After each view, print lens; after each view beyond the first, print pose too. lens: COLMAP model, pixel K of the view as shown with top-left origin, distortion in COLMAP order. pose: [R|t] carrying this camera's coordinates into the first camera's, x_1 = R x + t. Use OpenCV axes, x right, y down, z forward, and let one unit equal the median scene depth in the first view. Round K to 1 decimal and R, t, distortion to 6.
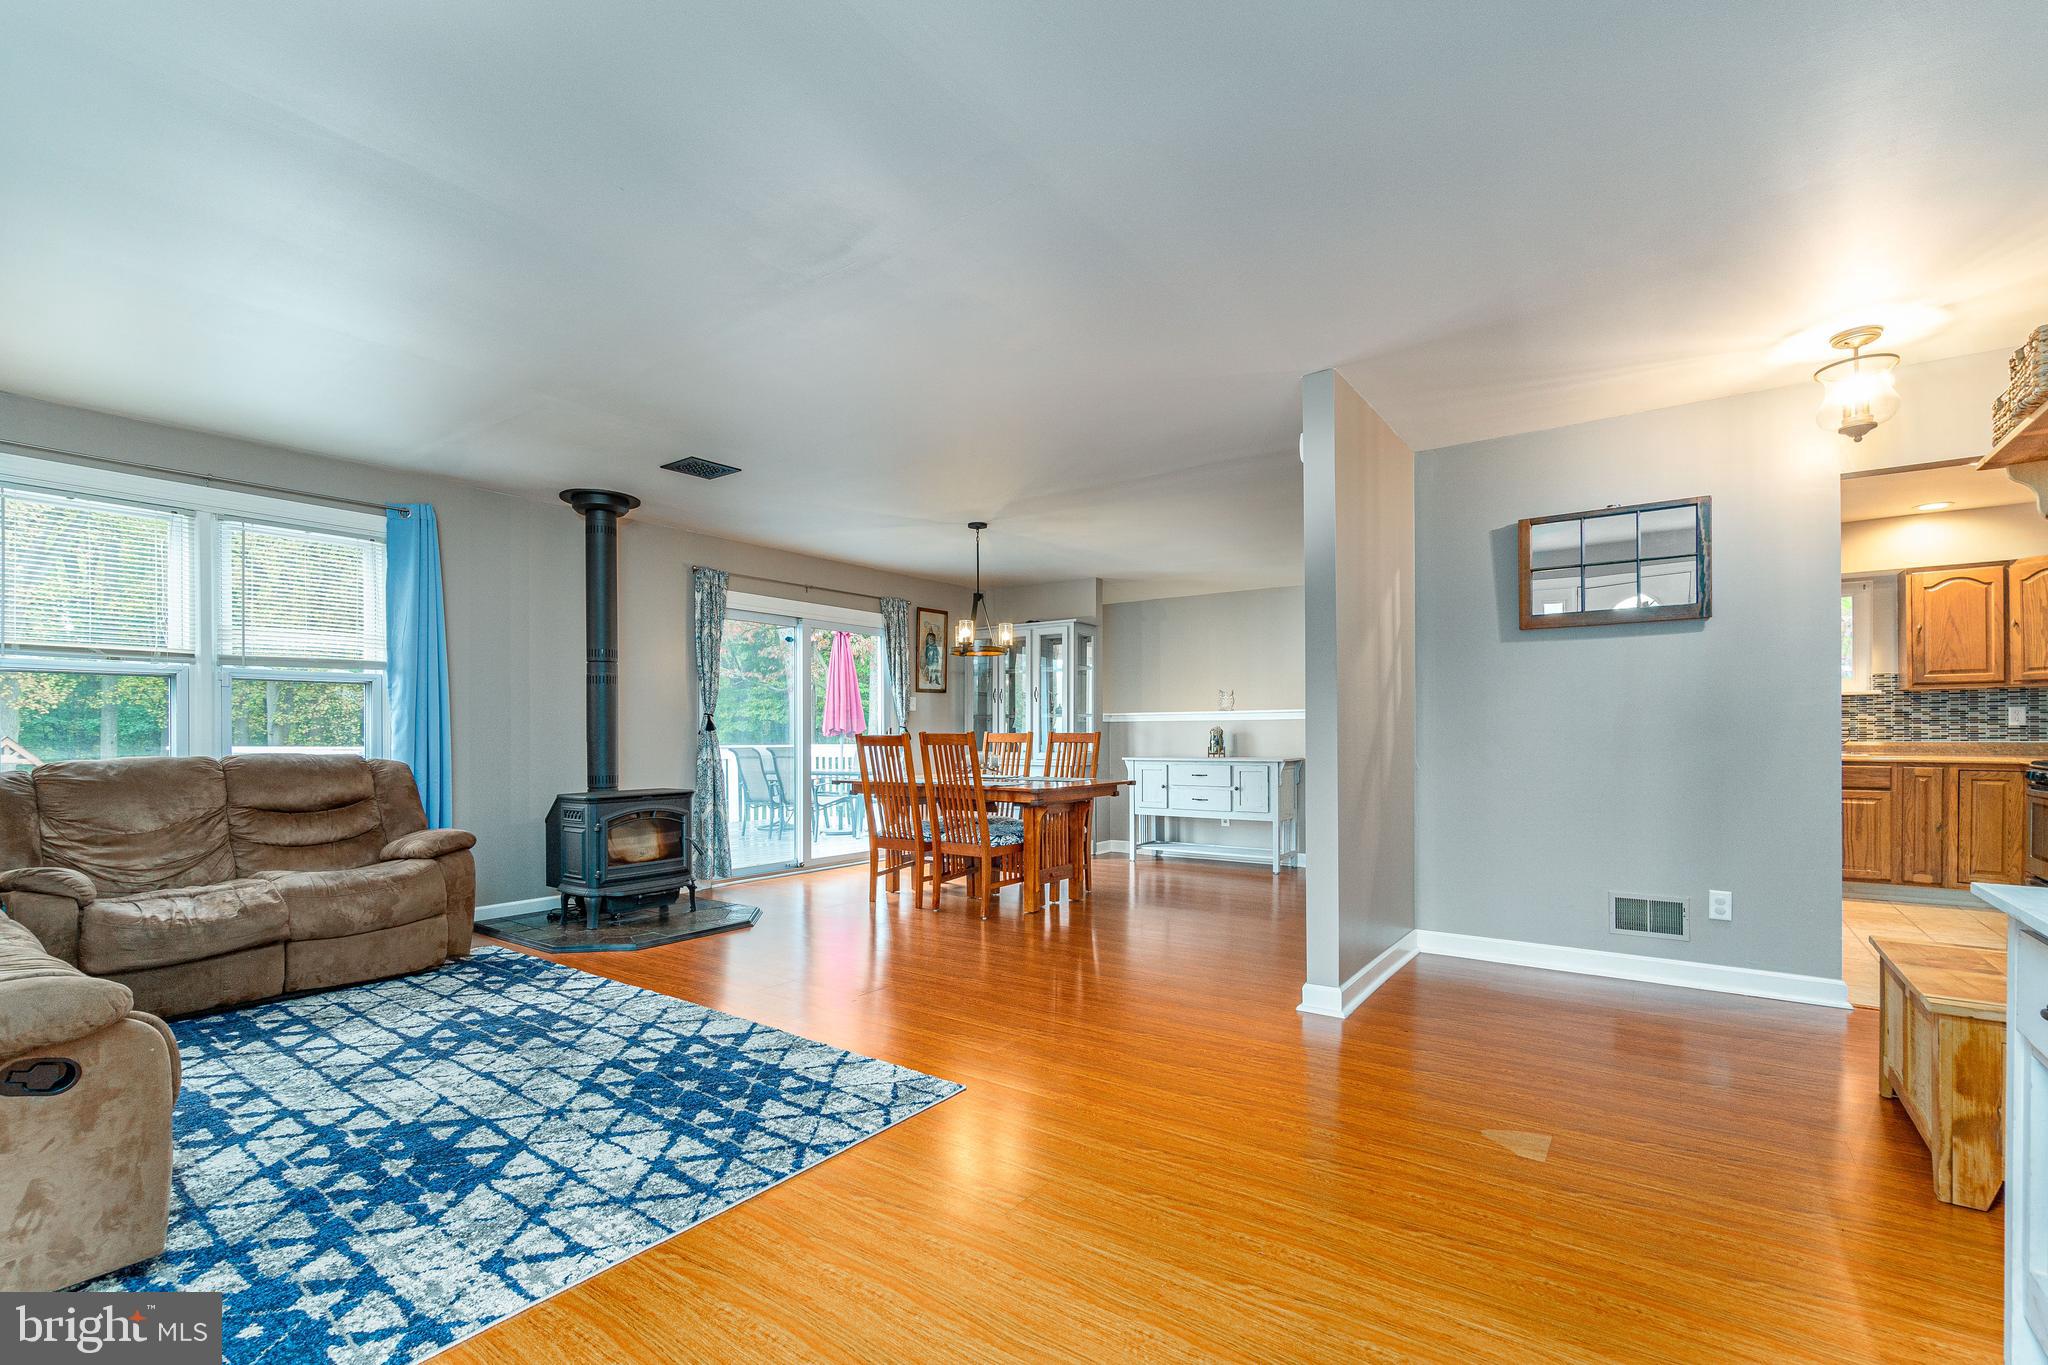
lens RADIAL K [[888.0, 0, 1034.6], [0, 888.0, 741.6], [0, 0, 1]] dist [-0.001872, 0.000852]
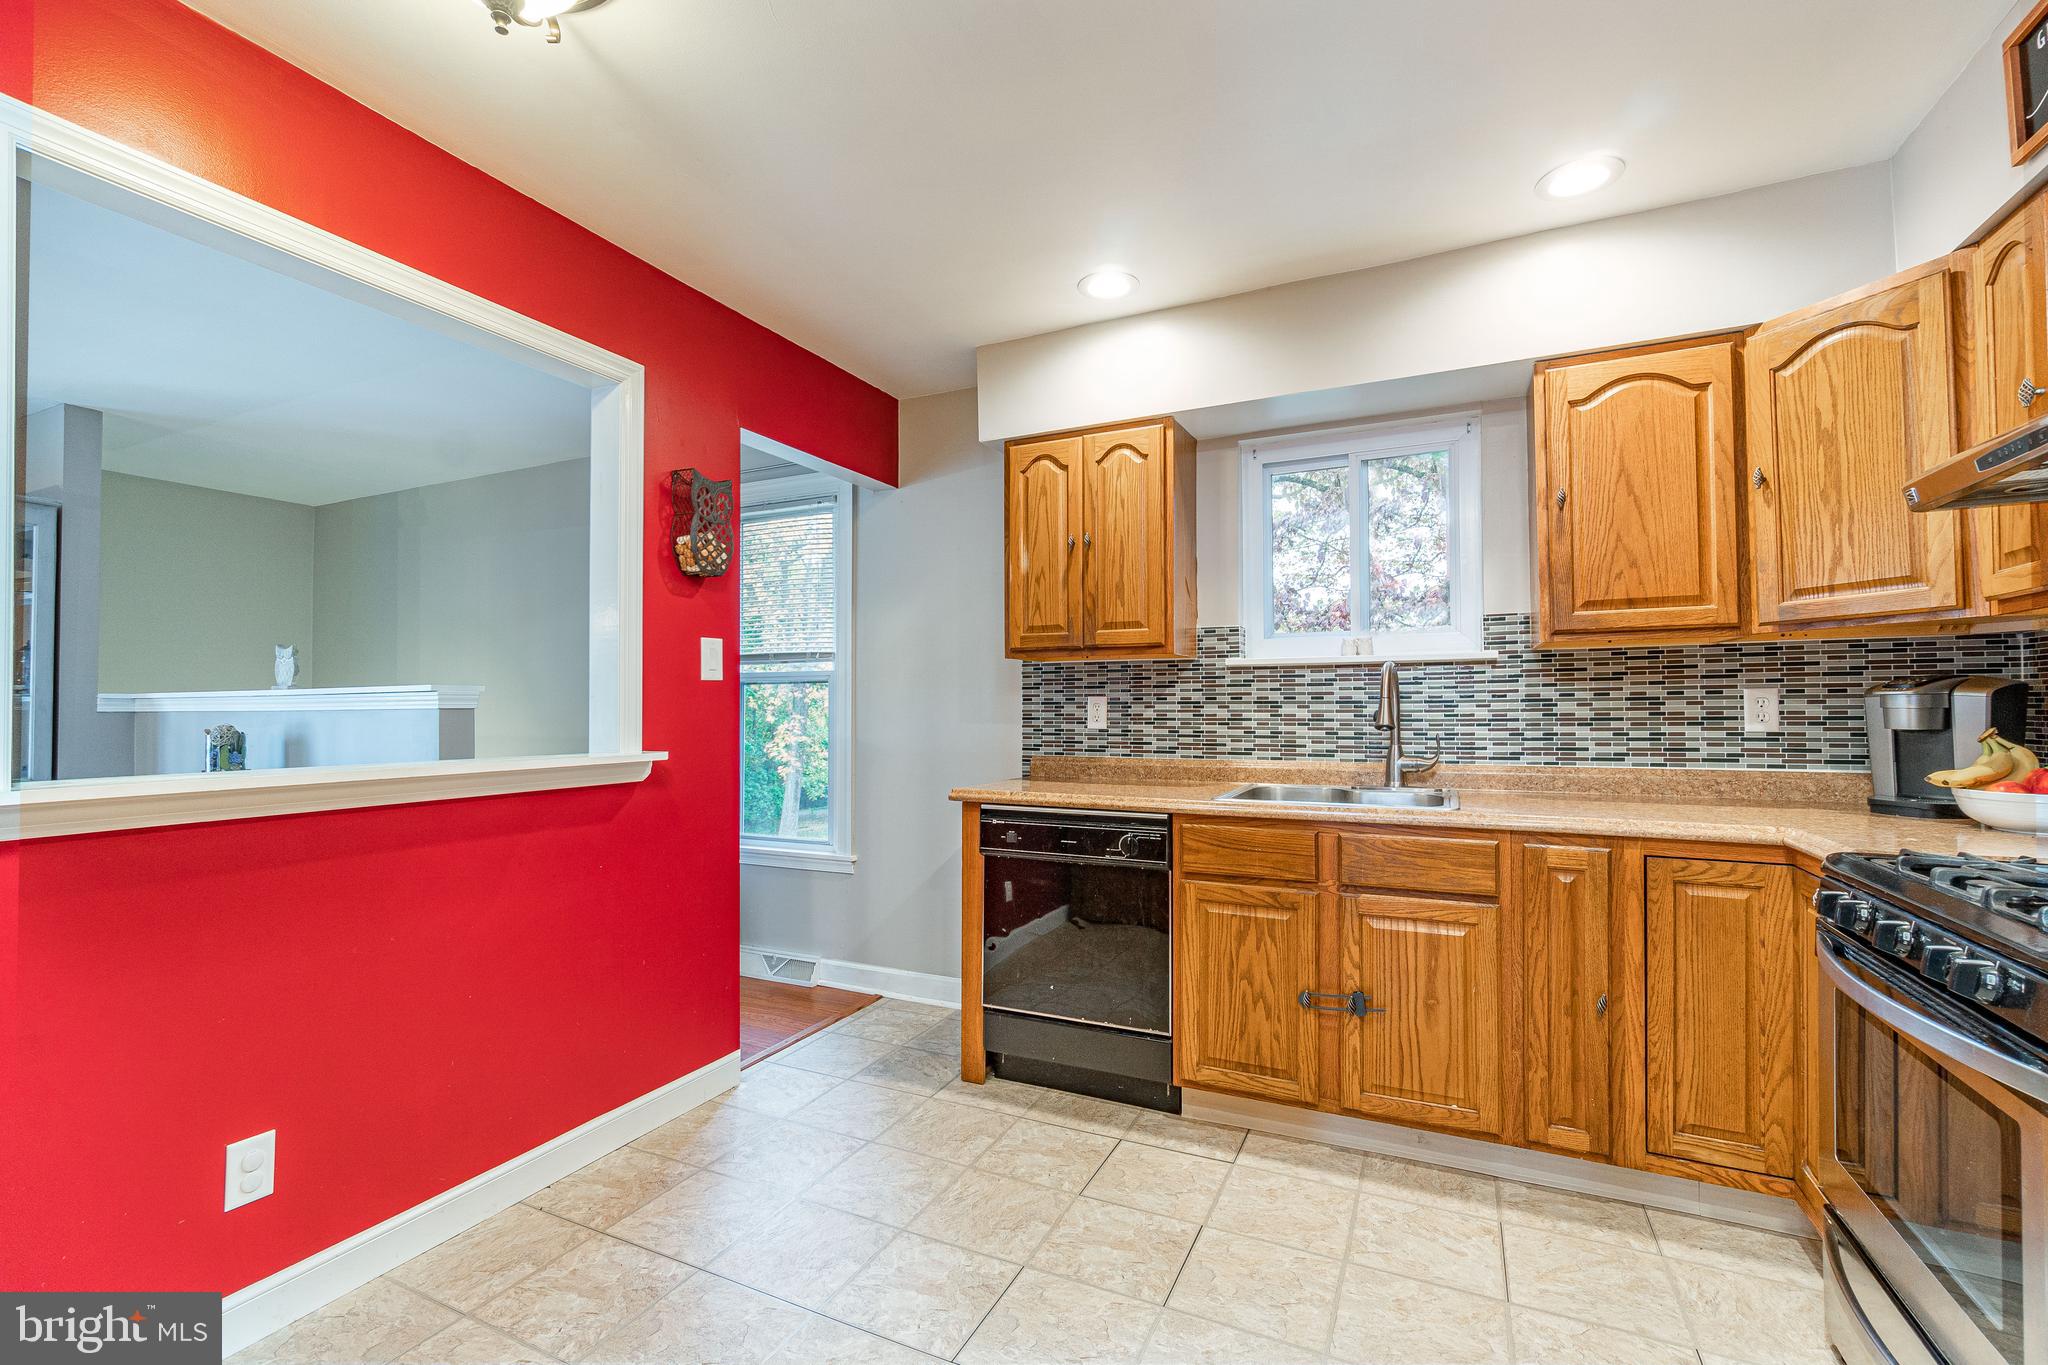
lens RADIAL K [[888.0, 0, 1030.7], [0, 888.0, 701.1], [0, 0, 1]] dist [-0.001872, 0.000852]
pose [[0.982912, 0.003425, 0.184042, 0.683611], [0.000558, 0.999767, -0.021590, -0.024473], [-0.184073, 0.021324, 0.982681, 0.645626]]
